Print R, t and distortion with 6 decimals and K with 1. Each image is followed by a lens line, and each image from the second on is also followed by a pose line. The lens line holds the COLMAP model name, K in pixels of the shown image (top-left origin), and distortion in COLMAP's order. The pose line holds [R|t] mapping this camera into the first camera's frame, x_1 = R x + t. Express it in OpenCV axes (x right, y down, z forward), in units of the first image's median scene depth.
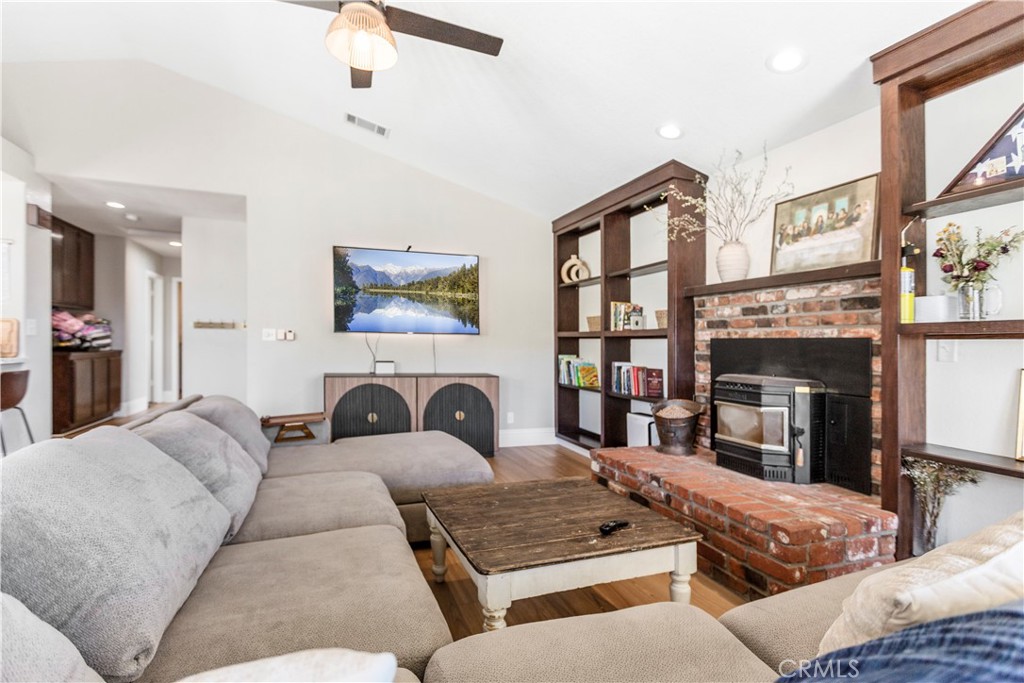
lens RADIAL K [[490.6, 0, 511.4], [0, 490.6, 353.1], [0, 0, 1]] dist [0.001479, 0.000205]
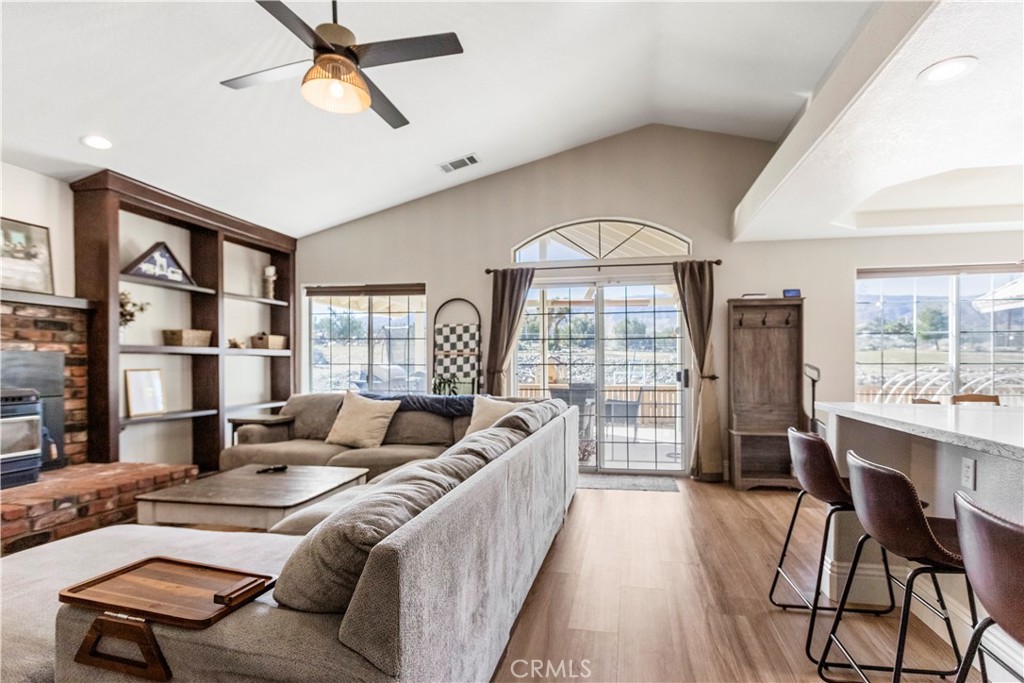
lens RADIAL K [[497.4, 0, 514.4], [0, 497.4, 362.6], [0, 0, 1]] dist [0.002412, 0.000596]
pose [[-0.844381, -0.006485, 0.535703, -0.855099], [0.007745, 0.999674, 0.024310, -0.021606], [-0.535686, 0.024676, -0.844056, 1.213274]]
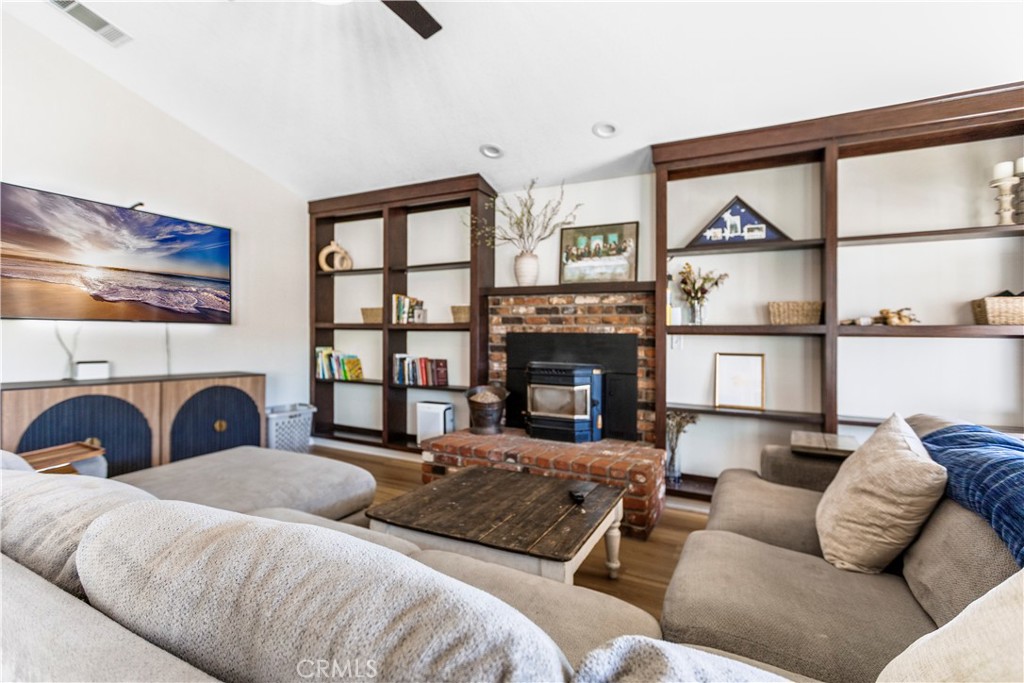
lens RADIAL K [[479.2, 0, 512.0], [0, 479.2, 341.5], [0, 0, 1]] dist [0.000975, 0.000206]
pose [[0.744132, -0.008103, 0.667984, -0.405619], [0.008383, 0.999961, 0.002791, -0.012161], [-0.667980, 0.003523, 0.744171, 0.152774]]
